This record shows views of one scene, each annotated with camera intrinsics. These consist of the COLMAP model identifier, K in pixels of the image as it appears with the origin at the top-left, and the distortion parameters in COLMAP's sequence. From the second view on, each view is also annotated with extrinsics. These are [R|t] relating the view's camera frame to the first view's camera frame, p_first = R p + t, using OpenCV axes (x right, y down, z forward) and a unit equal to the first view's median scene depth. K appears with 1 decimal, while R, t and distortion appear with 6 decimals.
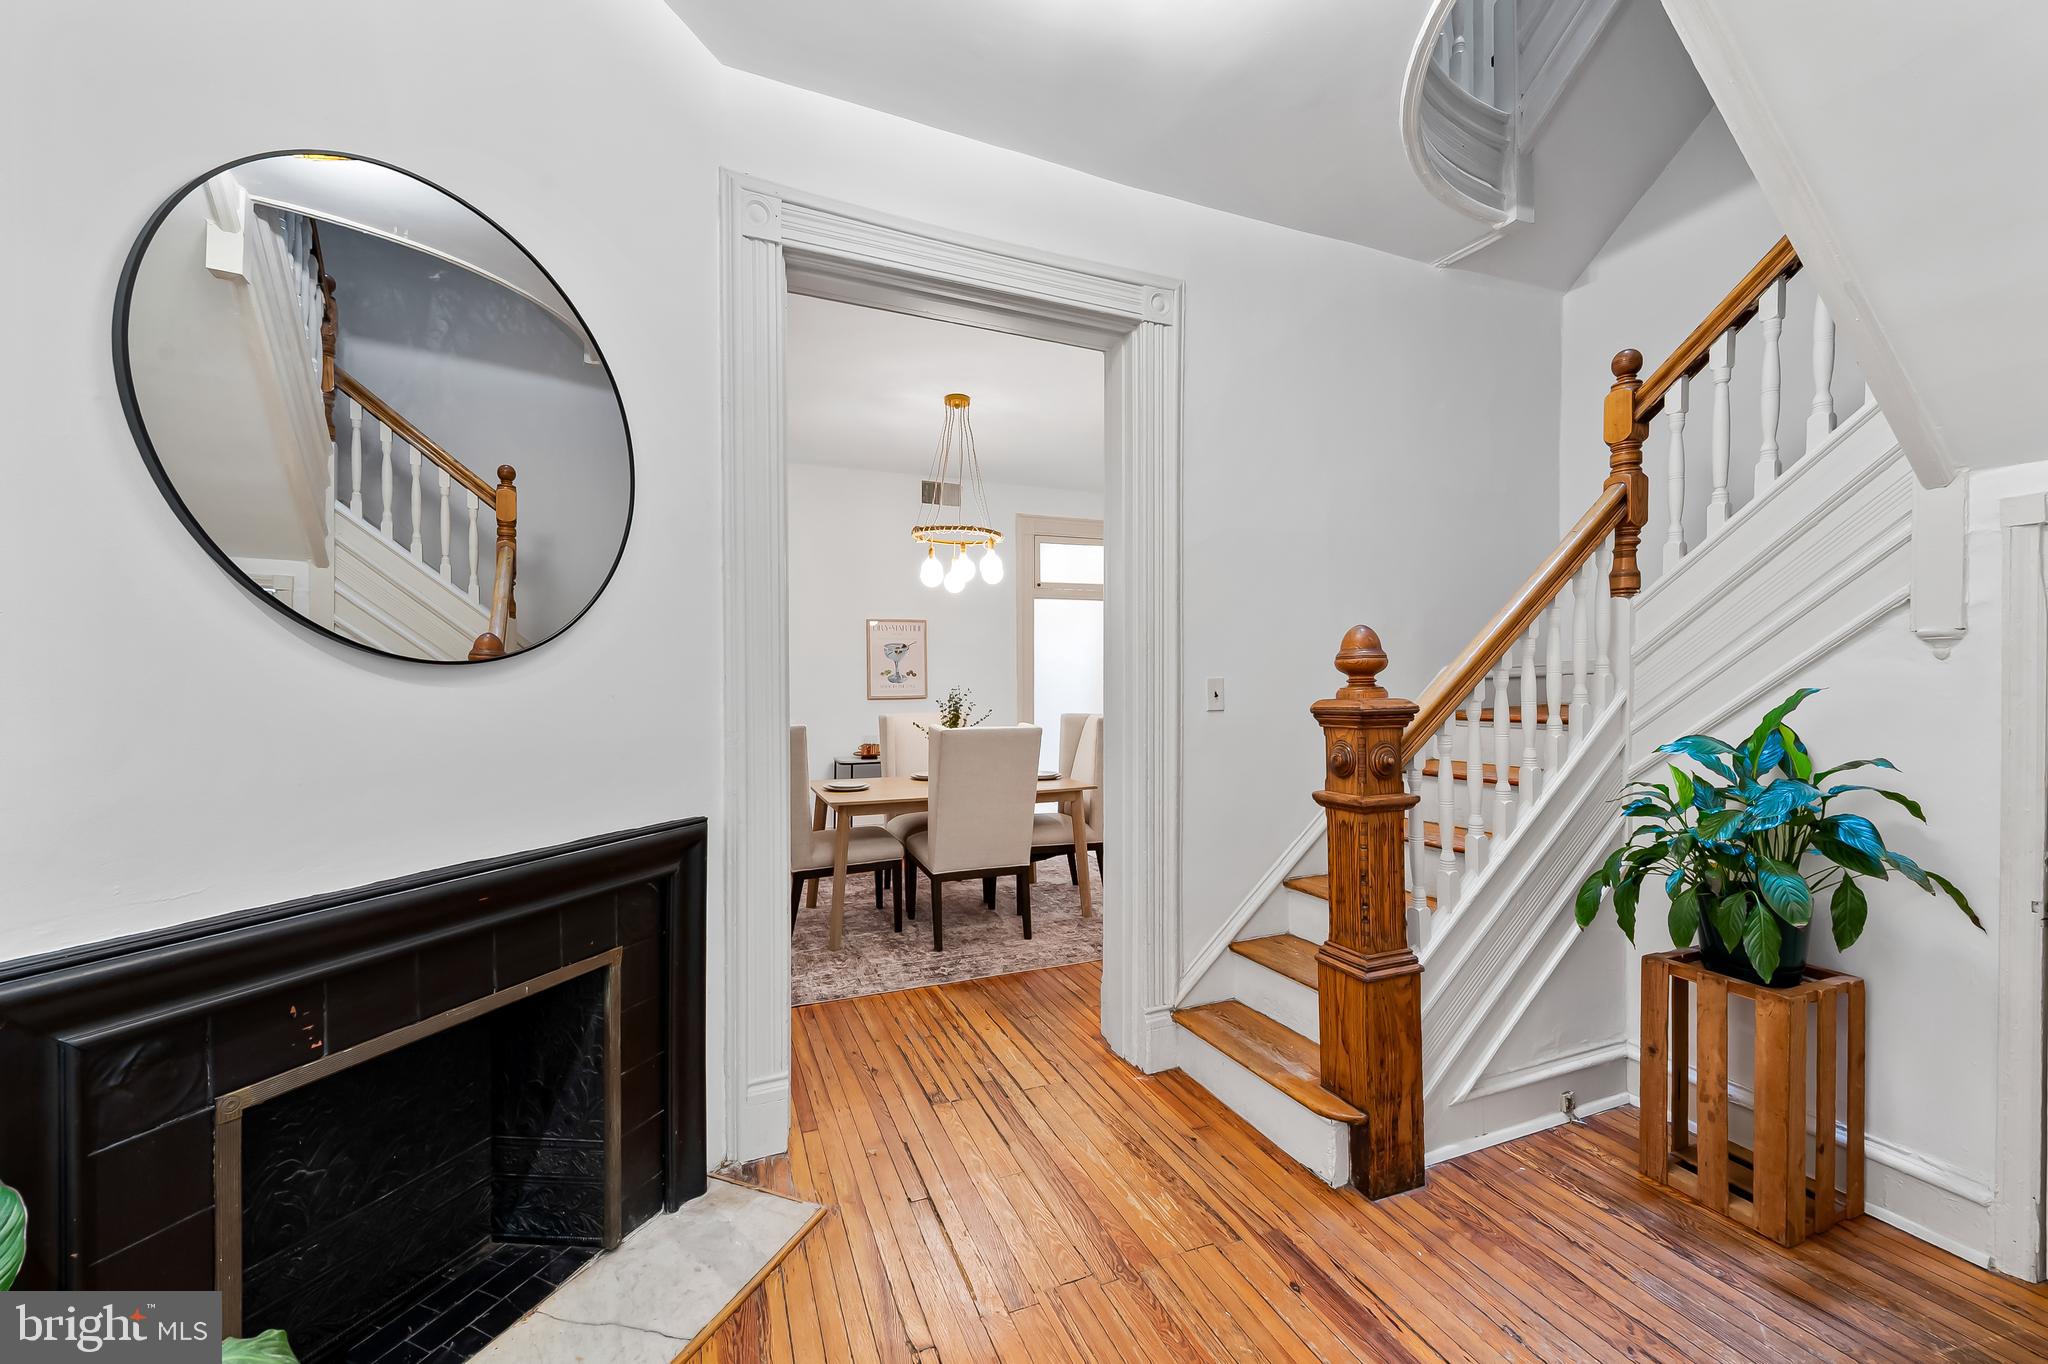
lens RADIAL K [[812.3, 0, 1035.8], [0, 812.3, 689.0], [0, 0, 1]] dist [0.009985, -0.000033]
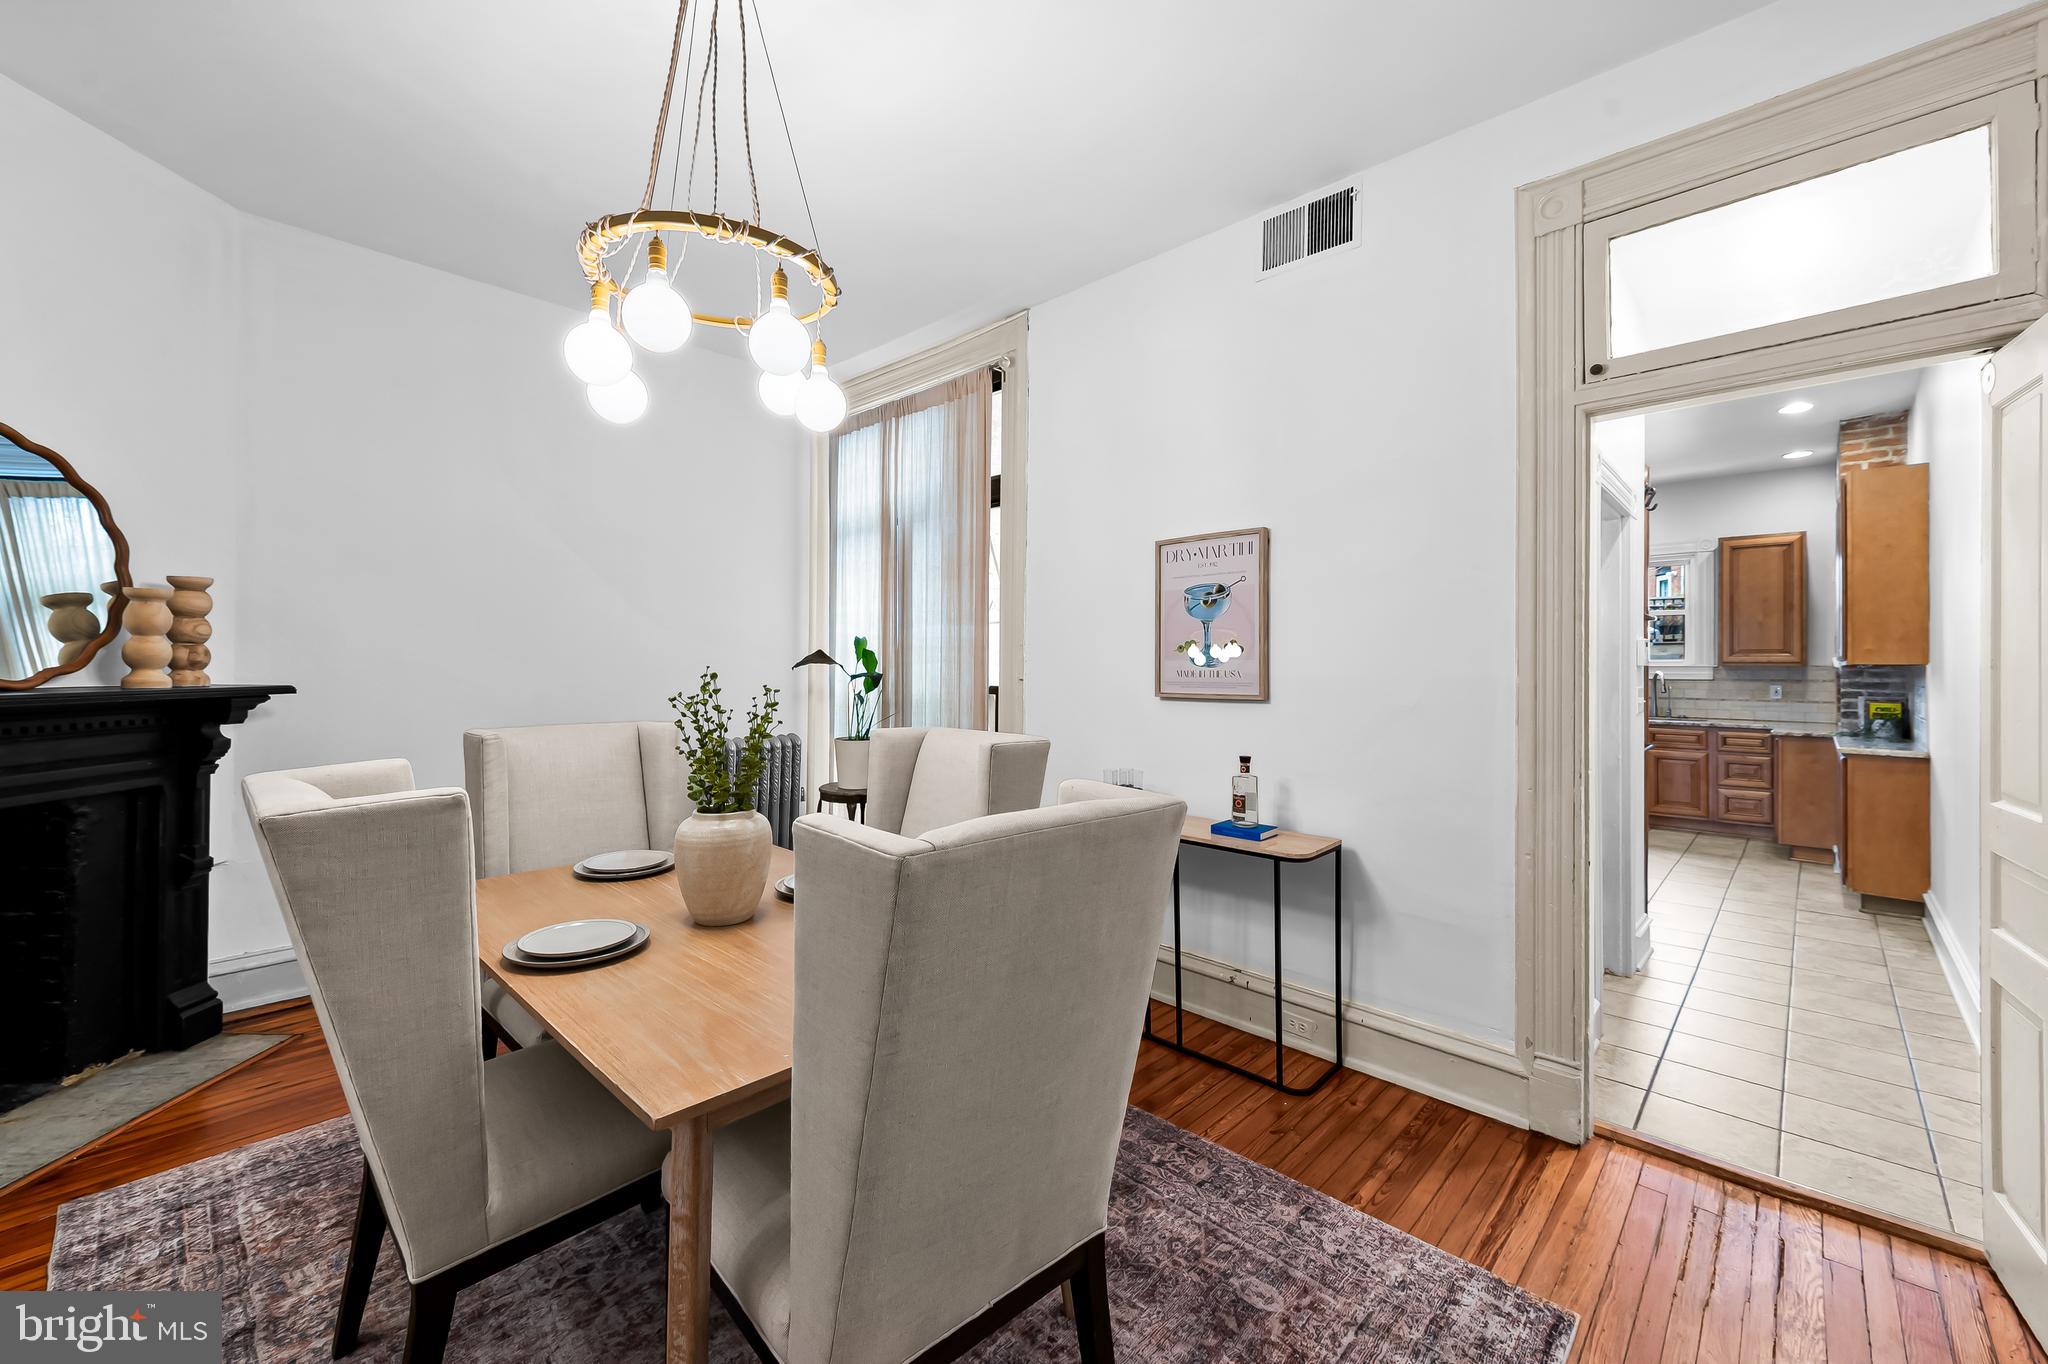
lens RADIAL K [[819.5, 0, 1022.9], [0, 819.5, 653.3], [0, 0, 1]] dist [0.009624, -0.000157]
pose [[0.392028, -0.005763, -0.919935, 0.508806], [-0.024227, 0.999569, -0.016586, -0.010992], [0.919634, 0.028790, 0.391720, 1.570190]]
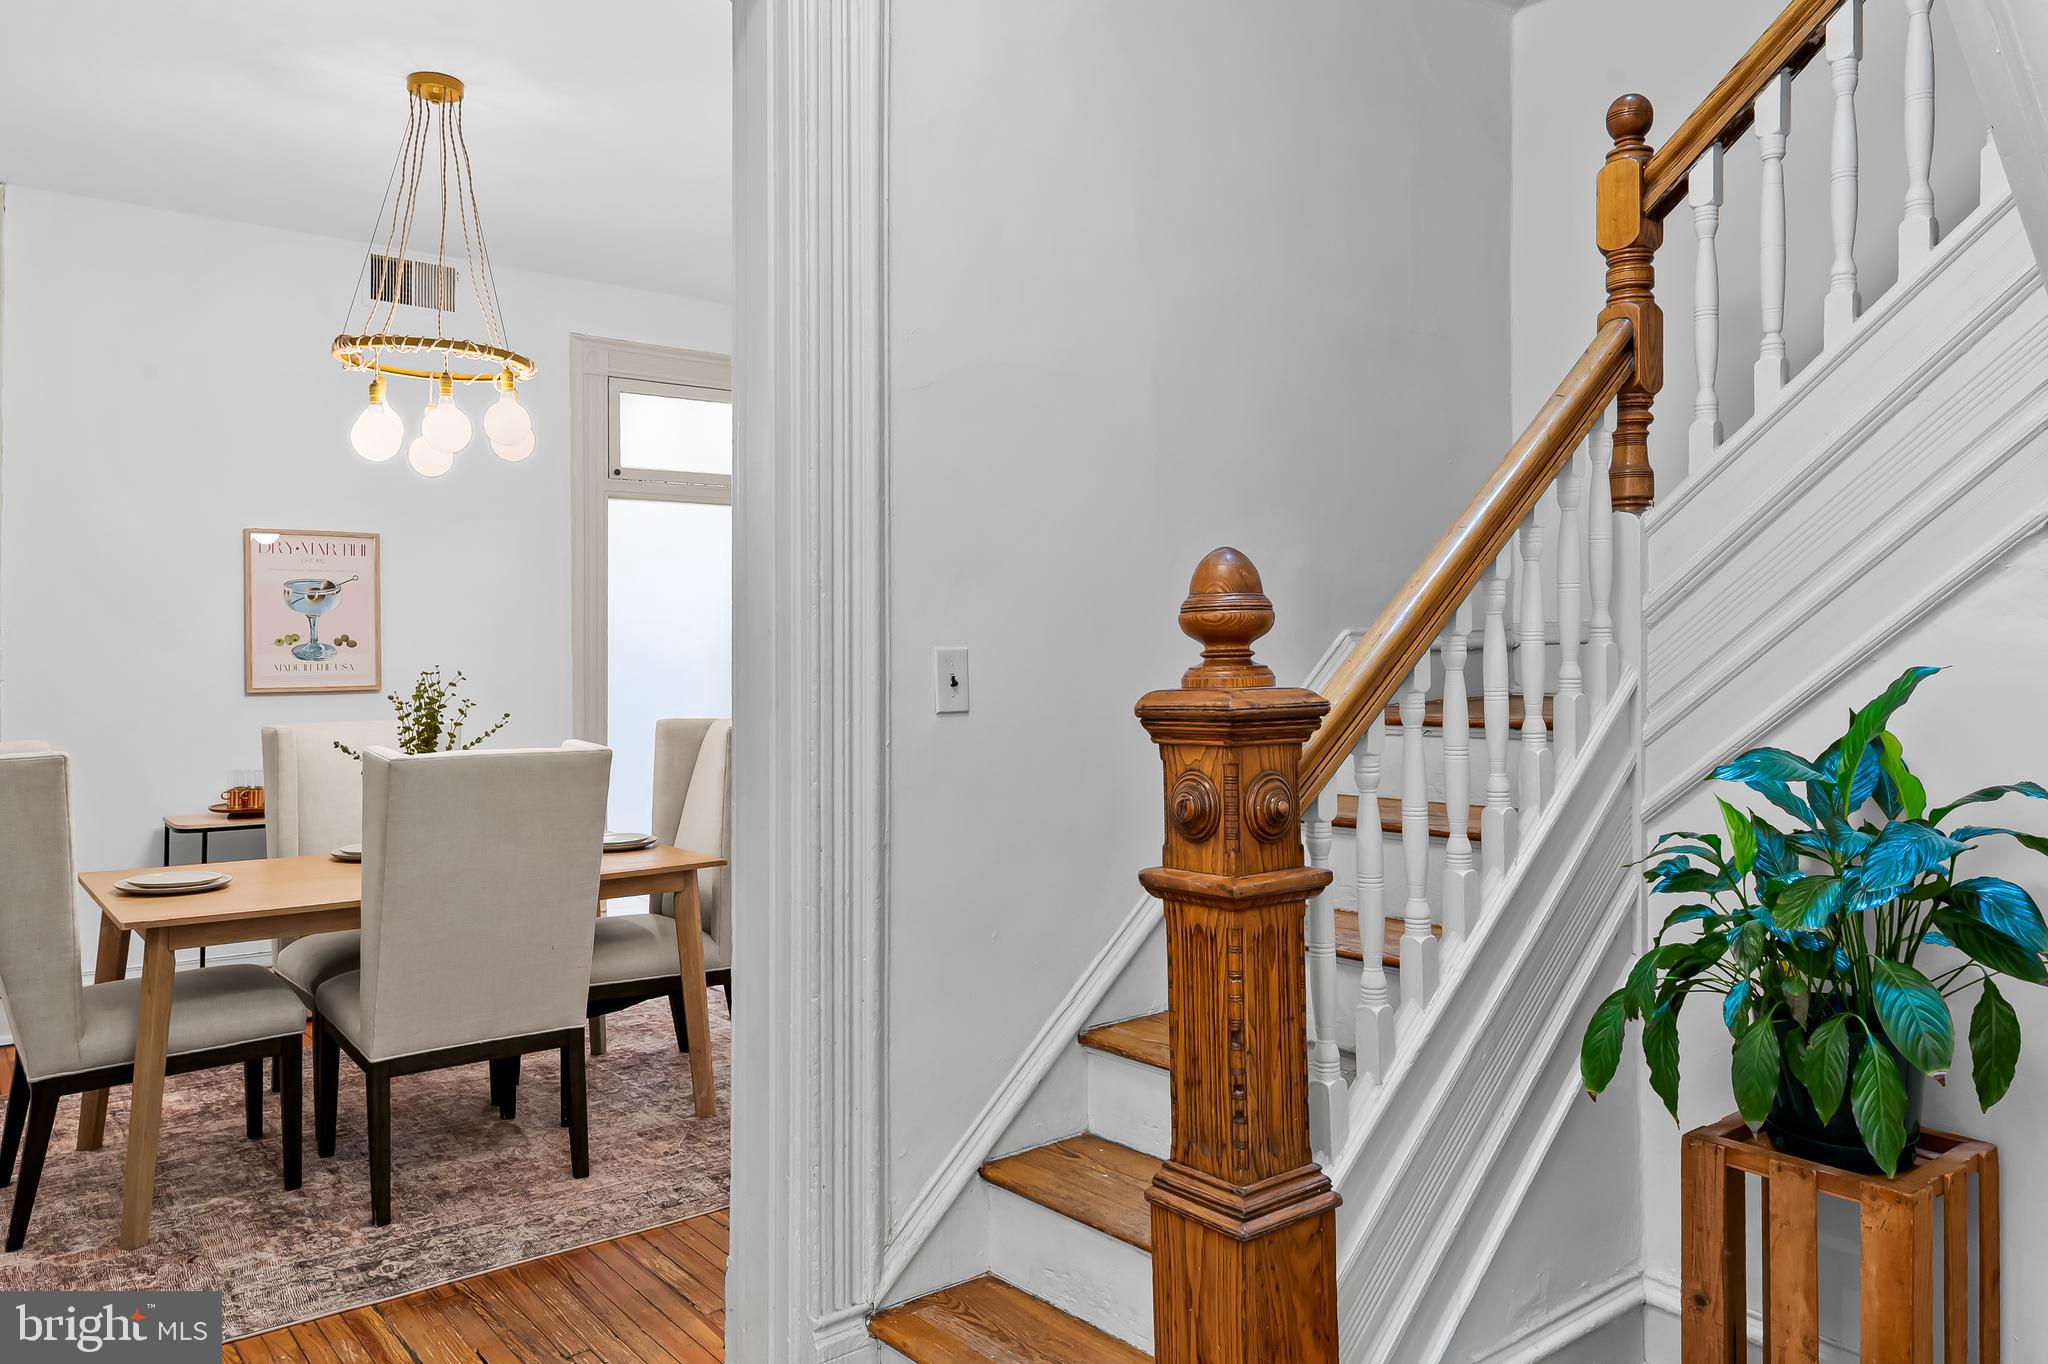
lens RADIAL K [[1417.3, 0, 1031.8], [0, 1417.3, 648.4], [0, 0, 1]] dist [0.008876, -0.000562]
pose [[0.961554, 0.001482, 0.274611, 0.023675], [0.003032, 0.999867, -0.016014, 0.000499], [-0.274598, 0.016231, 0.961422, 0.127512]]
